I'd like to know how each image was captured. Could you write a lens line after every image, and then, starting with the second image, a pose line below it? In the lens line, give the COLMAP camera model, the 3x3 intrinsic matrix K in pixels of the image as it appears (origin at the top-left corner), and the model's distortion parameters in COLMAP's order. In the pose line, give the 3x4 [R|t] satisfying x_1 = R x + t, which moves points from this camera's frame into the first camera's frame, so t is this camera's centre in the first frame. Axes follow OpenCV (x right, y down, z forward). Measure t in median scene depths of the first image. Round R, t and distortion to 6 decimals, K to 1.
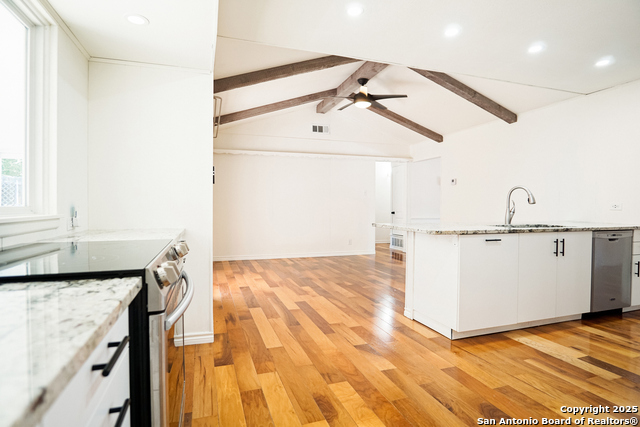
lens RADIAL K [[345.0, 0, 320.0], [0, 345.0, 212.4], [0, 0, 1]] dist [-0.002089, -0.000133]
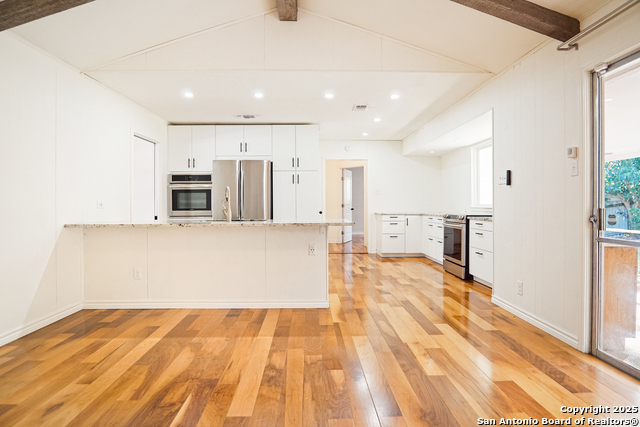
lens RADIAL K [[345.0, 0, 319.0], [0, 345.0, 210.3], [0, 0, 1]] dist [-0.002089, -0.000133]
pose [[-0.954311, -0.004106, 0.298788, -0.044805], [0.001735, 0.999813, 0.019280, -0.022831], [-0.298812, 0.018918, -0.954125, 2.043352]]
